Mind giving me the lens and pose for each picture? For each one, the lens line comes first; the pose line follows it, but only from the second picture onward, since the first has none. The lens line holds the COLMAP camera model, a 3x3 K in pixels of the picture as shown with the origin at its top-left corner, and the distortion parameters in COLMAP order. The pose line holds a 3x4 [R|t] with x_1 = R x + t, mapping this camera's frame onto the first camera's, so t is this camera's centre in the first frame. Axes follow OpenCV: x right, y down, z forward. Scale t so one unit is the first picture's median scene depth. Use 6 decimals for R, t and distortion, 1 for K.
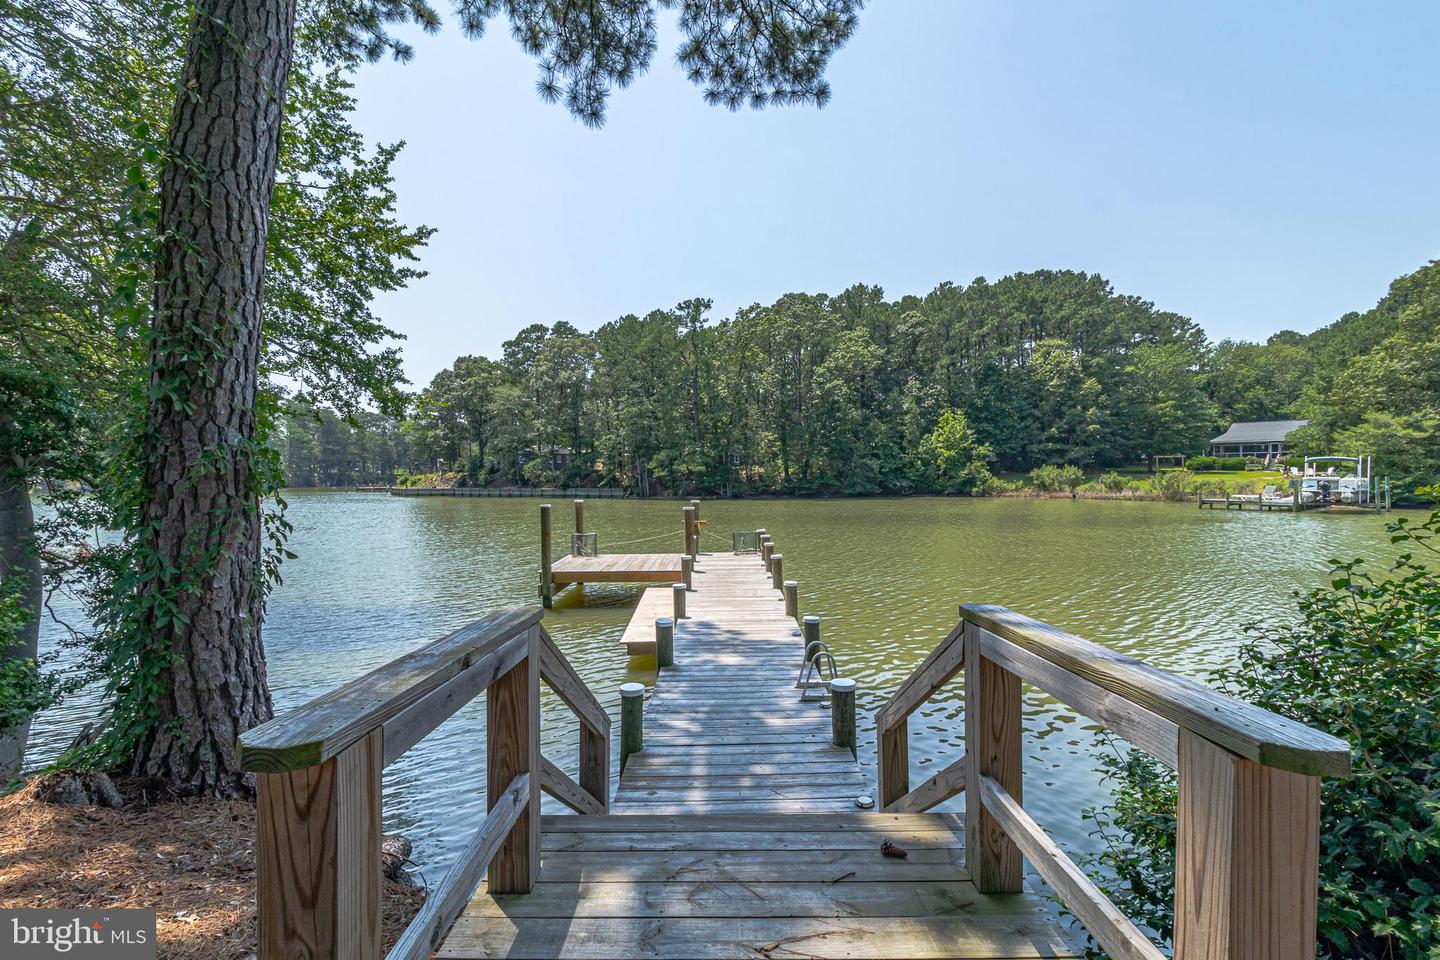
lens RADIAL K [[677.5, 0, 721.2], [0, 677.5, 471.7], [0, 0, 1]] dist [-0.004650, 0.005296]
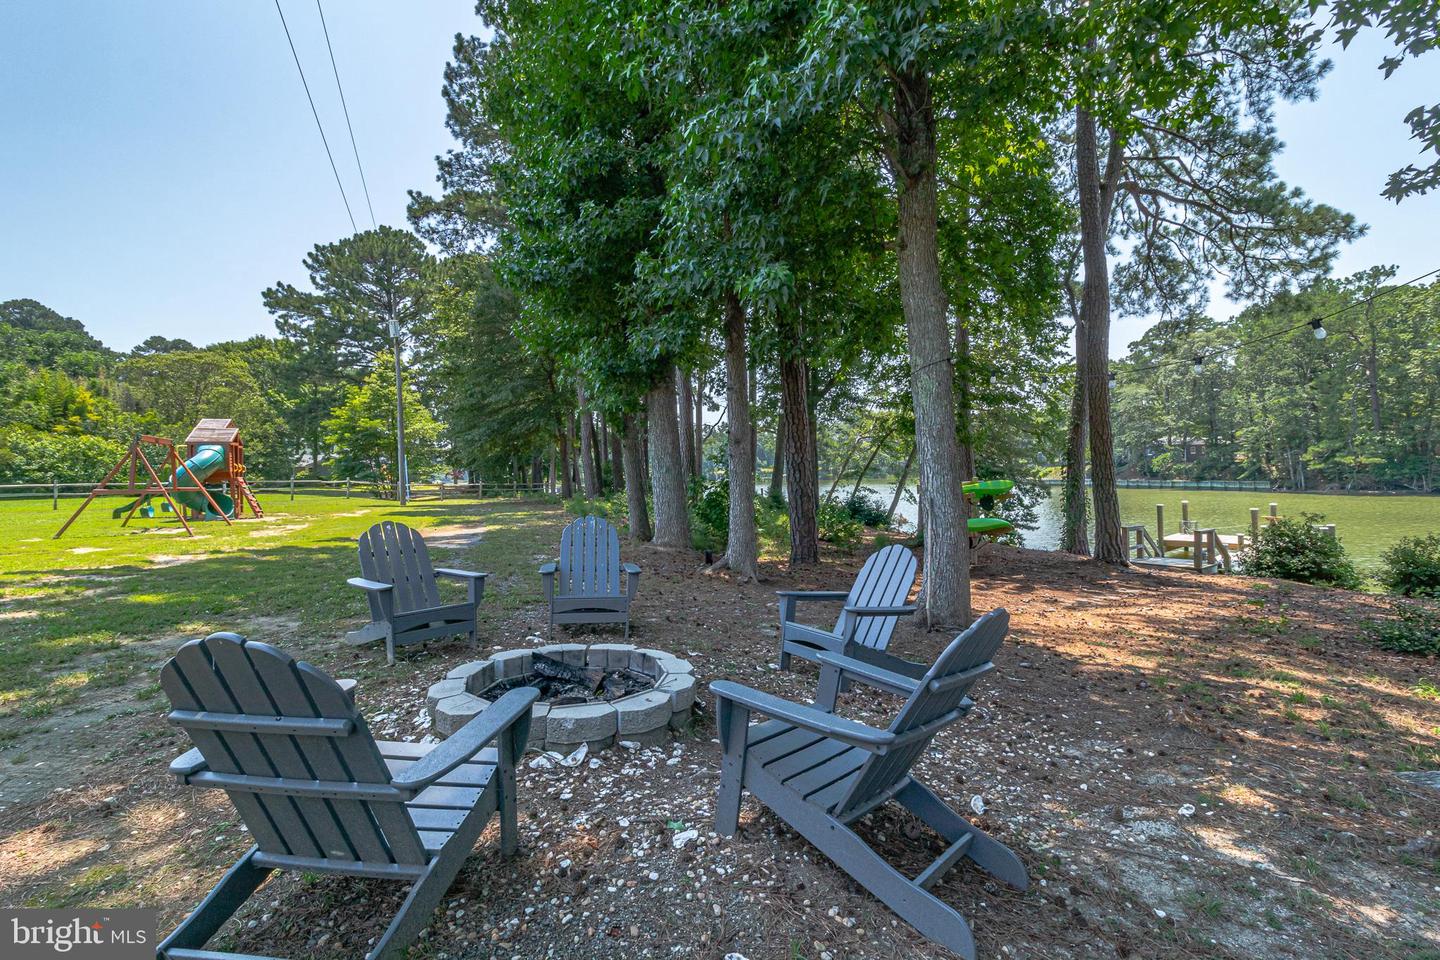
lens RADIAL K [[672.7, 0, 717.8], [0, 672.7, 472.7], [0, 0, 1]] dist [0.000522, -0.000274]
pose [[0.653628, -0.004268, -0.756804, 0.067264], [0.021953, 0.999670, 0.013322, -0.017606], [0.756498, -0.025322, 0.653506, -0.225624]]
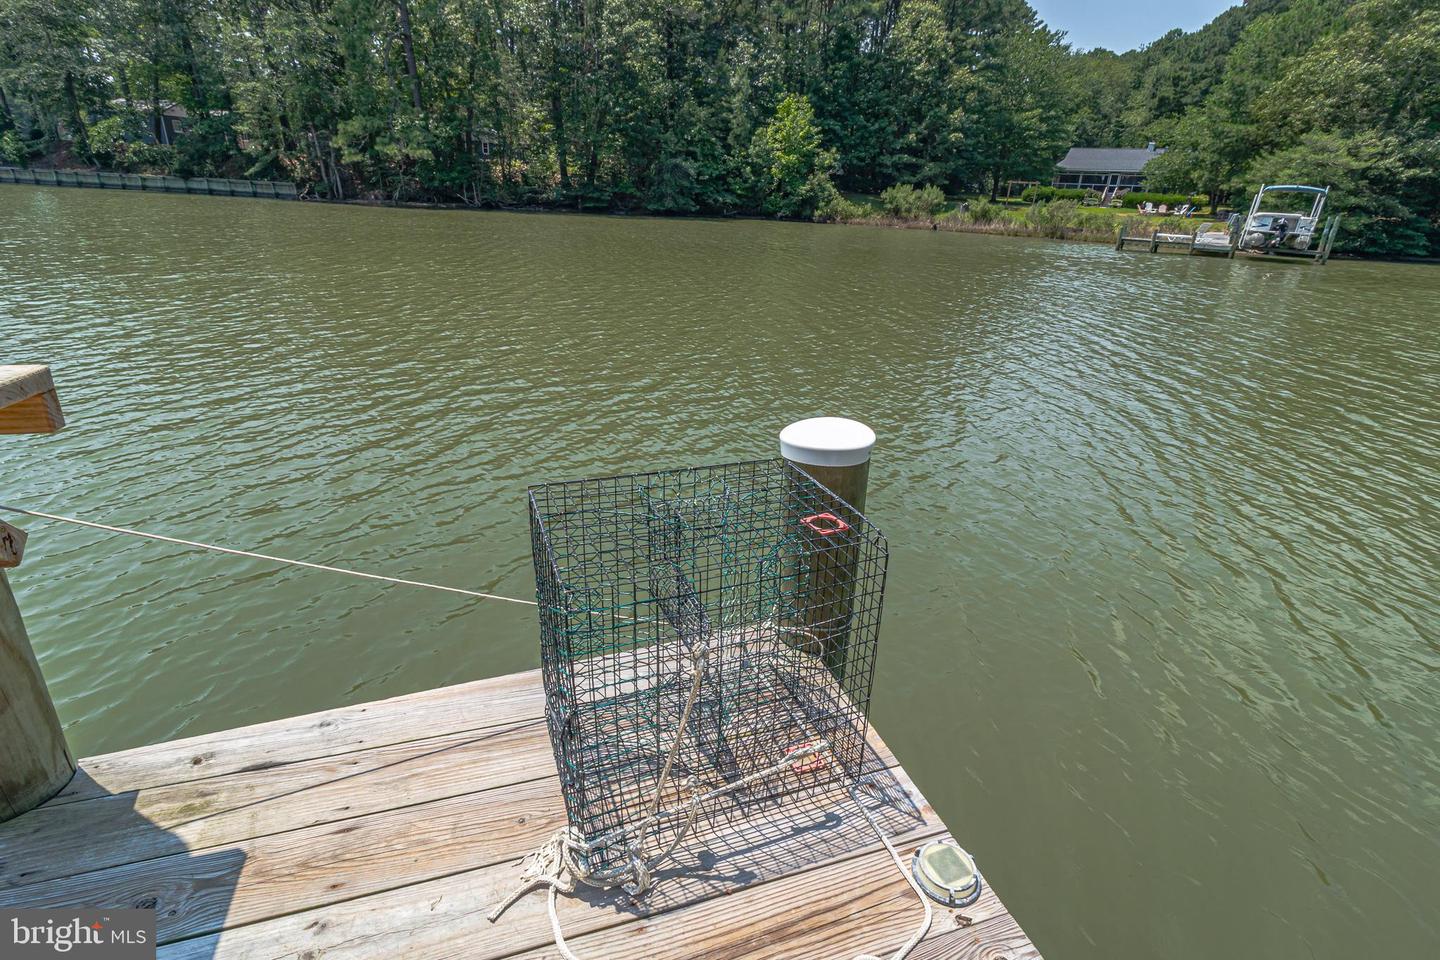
lens RADIAL K [[698.7, 0, 724.0], [0, 698.7, 472.2], [0, 0, 1]] dist [0.003289, 0.000683]
pose [[0.945574, -0.068907, 0.318028, 0.004113], [-0.056233, 0.928018, 0.368267, 0.012676], [-0.320512, -0.366108, 0.873635, 0.221322]]
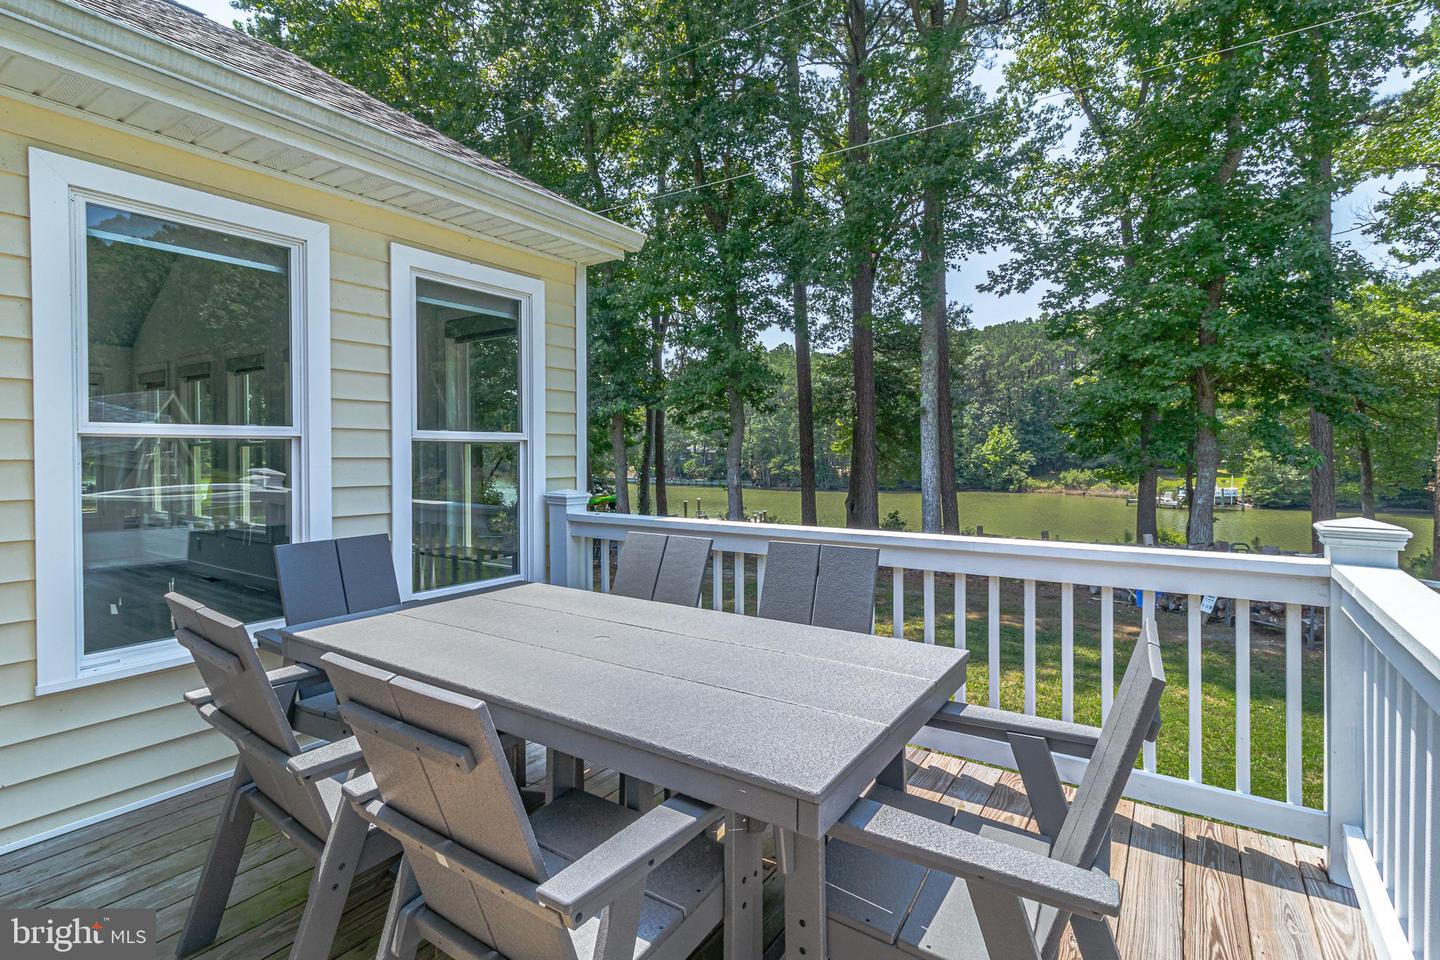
lens RADIAL K [[689.4, 0, 729.5], [0, 689.4, 471.6], [0, 0, 1]] dist [0.006244, -0.000158]
pose [[0.975888, 0.014009, -0.217822, 0.120492], [-0.009417, 0.999711, 0.022109, -0.026037], [0.218069, -0.019525, 0.975738, -0.399124]]
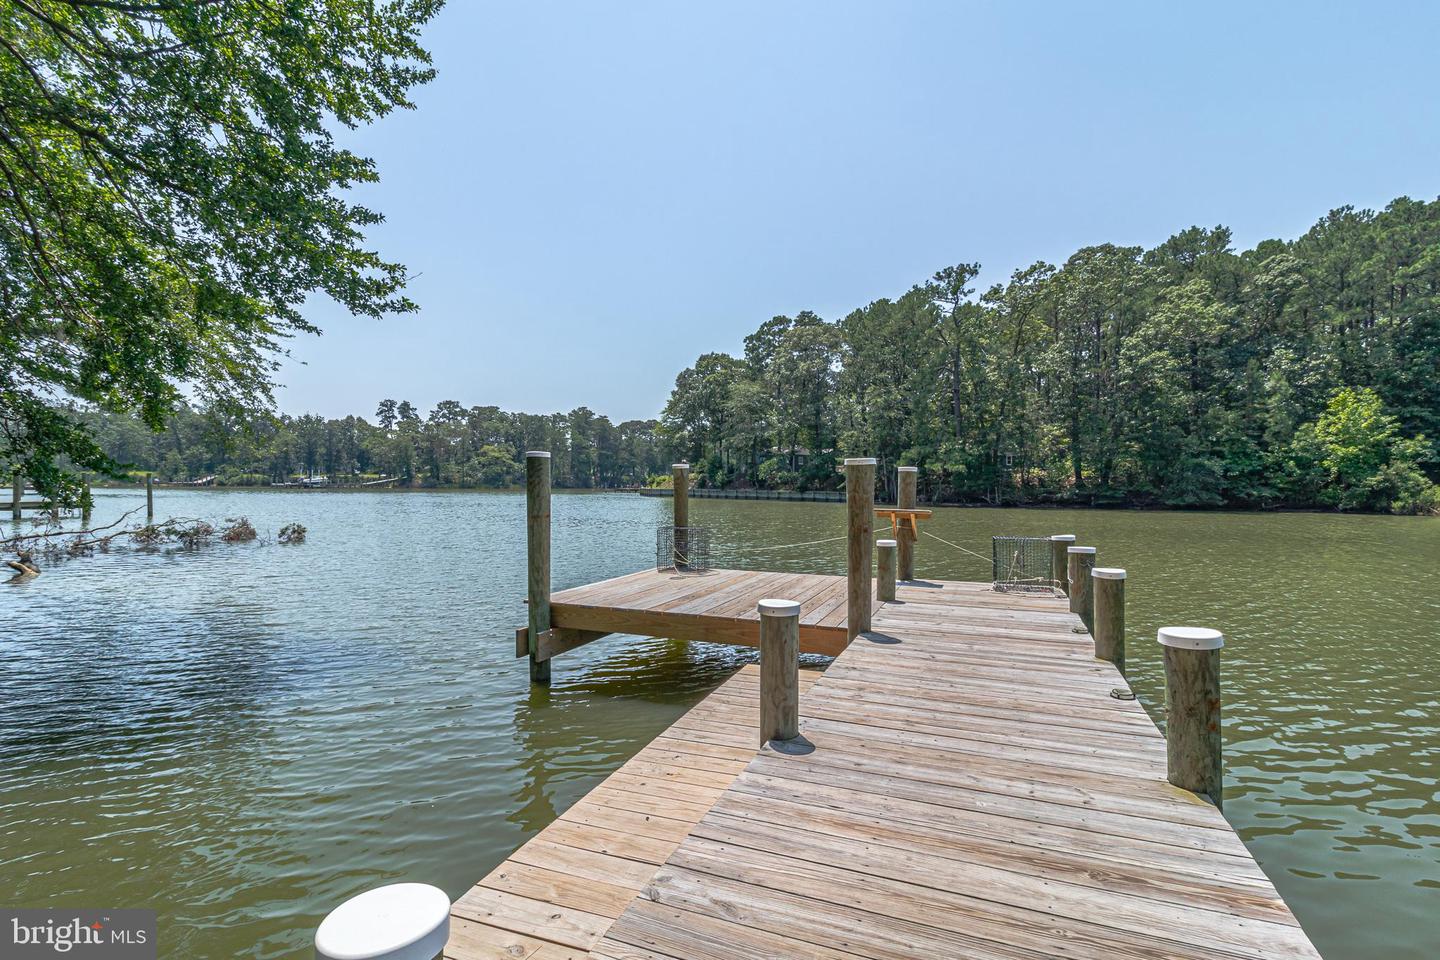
lens RADIAL K [[677.7, 0, 714.4], [0, 677.7, 483.9], [0, 0, 1]] dist [0.002464, -0.000311]
pose [[0.925611, 0.016756, -0.378105, 0.003967], [-0.015688, 0.999859, 0.005907, 0.012186], [0.378151, 0.000464, 0.925744, 0.118069]]
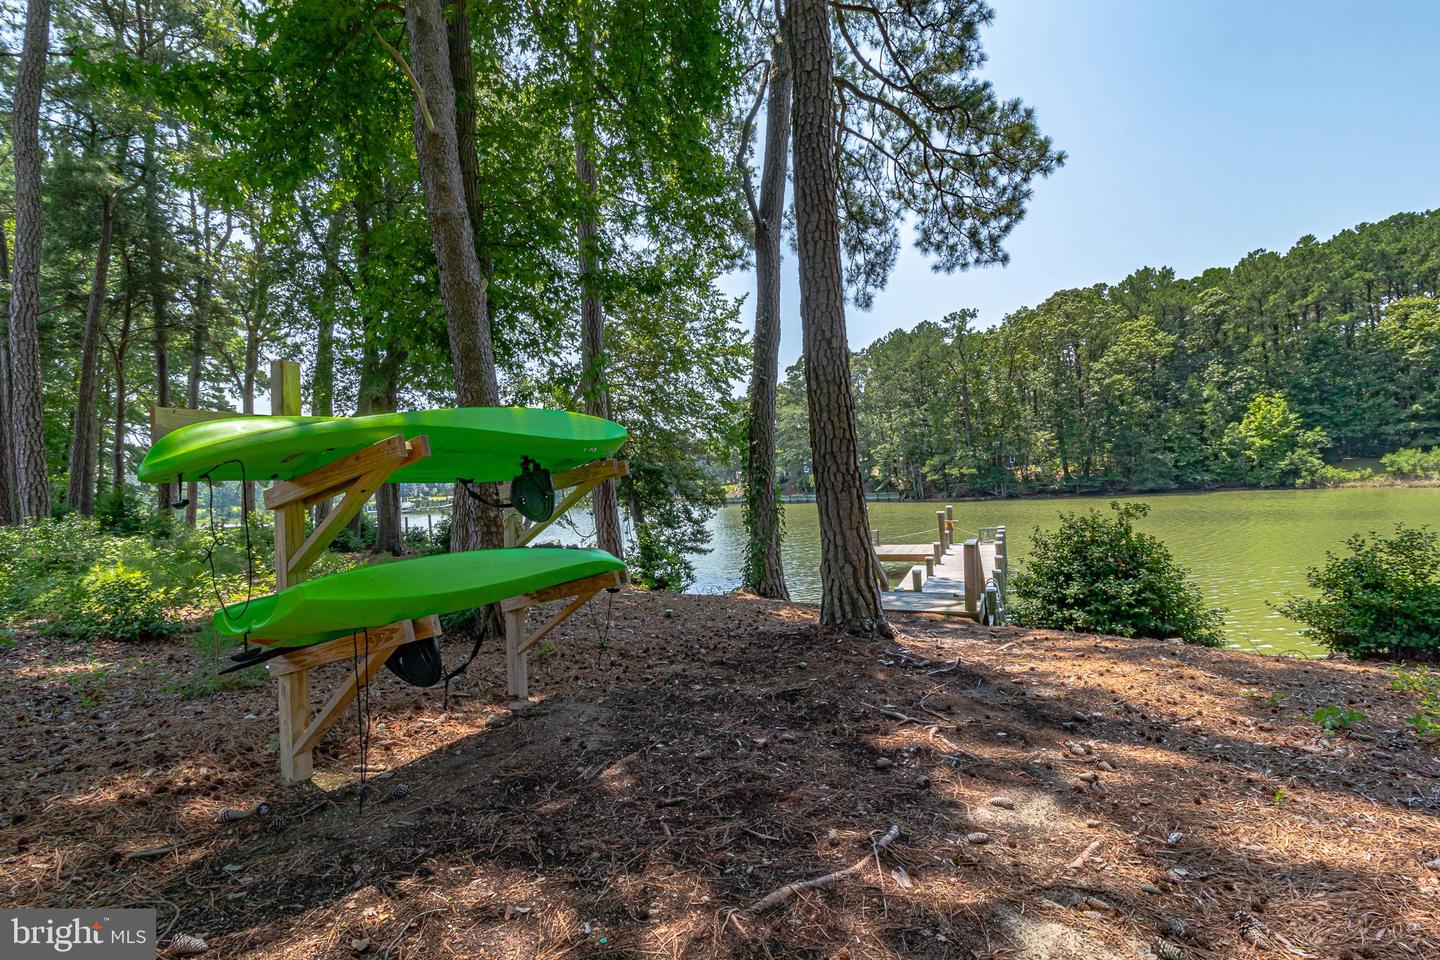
lens RADIAL K [[677.5, 0, 721.2], [0, 677.5, 471.7], [0, 0, 1]] dist [-0.004650, 0.005296]
pose [[0.919333, -0.045078, -0.390890, 0.019715], [0.043783, 0.998966, -0.012229, -0.007656], [0.391037, -0.005872, 0.920356, -0.114575]]
